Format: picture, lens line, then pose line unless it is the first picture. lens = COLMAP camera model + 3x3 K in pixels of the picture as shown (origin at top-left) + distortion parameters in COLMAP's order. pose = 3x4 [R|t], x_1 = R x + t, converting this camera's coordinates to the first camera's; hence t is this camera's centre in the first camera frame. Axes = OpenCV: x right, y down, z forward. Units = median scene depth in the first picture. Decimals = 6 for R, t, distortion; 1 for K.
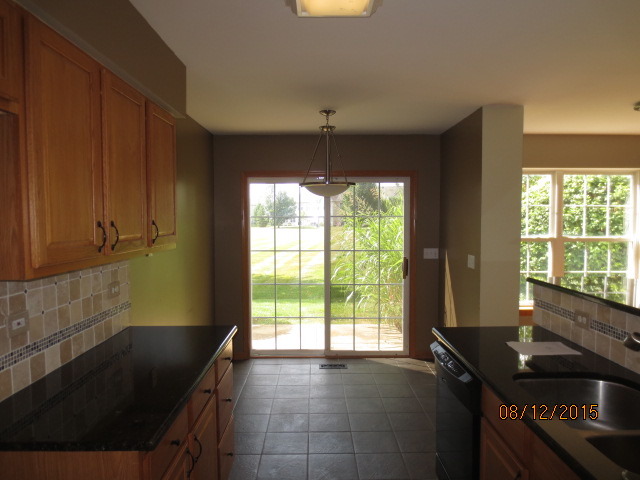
lens RADIAL K [[456.0, 0, 320.4], [0, 456.0, 240.6], [0, 0, 1]] dist [-0.021976, 0.002552]
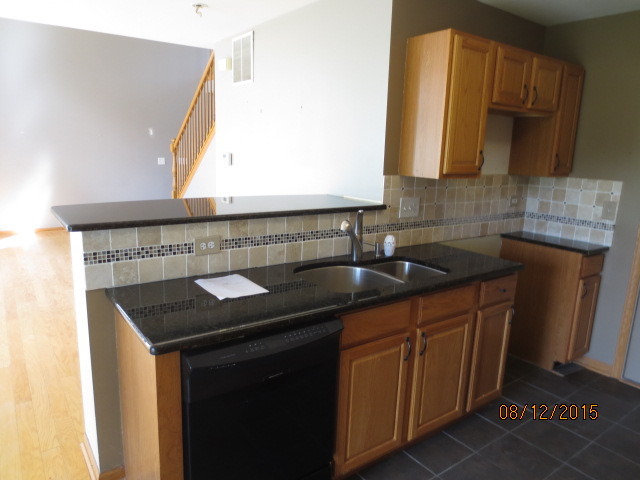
lens RADIAL K [[456.0, 0, 318.1], [0, 456.0, 239.7], [0, 0, 1]] dist [-0.021976, 0.002552]
pose [[-0.576542, -0.181874, 0.796568, -0.293057], [0.006588, 0.973845, 0.227119, -0.047487], [-0.817041, 0.136191, -0.560264, 1.362287]]
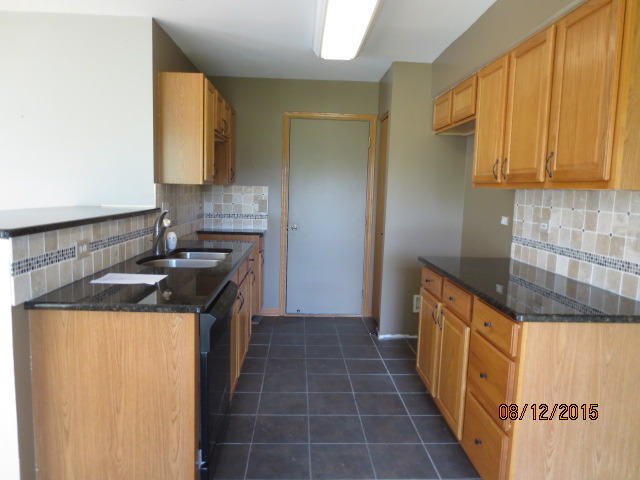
lens RADIAL K [[456.0, 0, 319.3], [0, 456.0, 241.7], [0, 0, 1]] dist [-0.021976, 0.002552]
pose [[-0.999479, -0.018721, -0.026310, 0.120303], [-0.022873, 0.985584, 0.167631, -0.007396], [0.022793, 0.168146, -0.985499, 1.966378]]
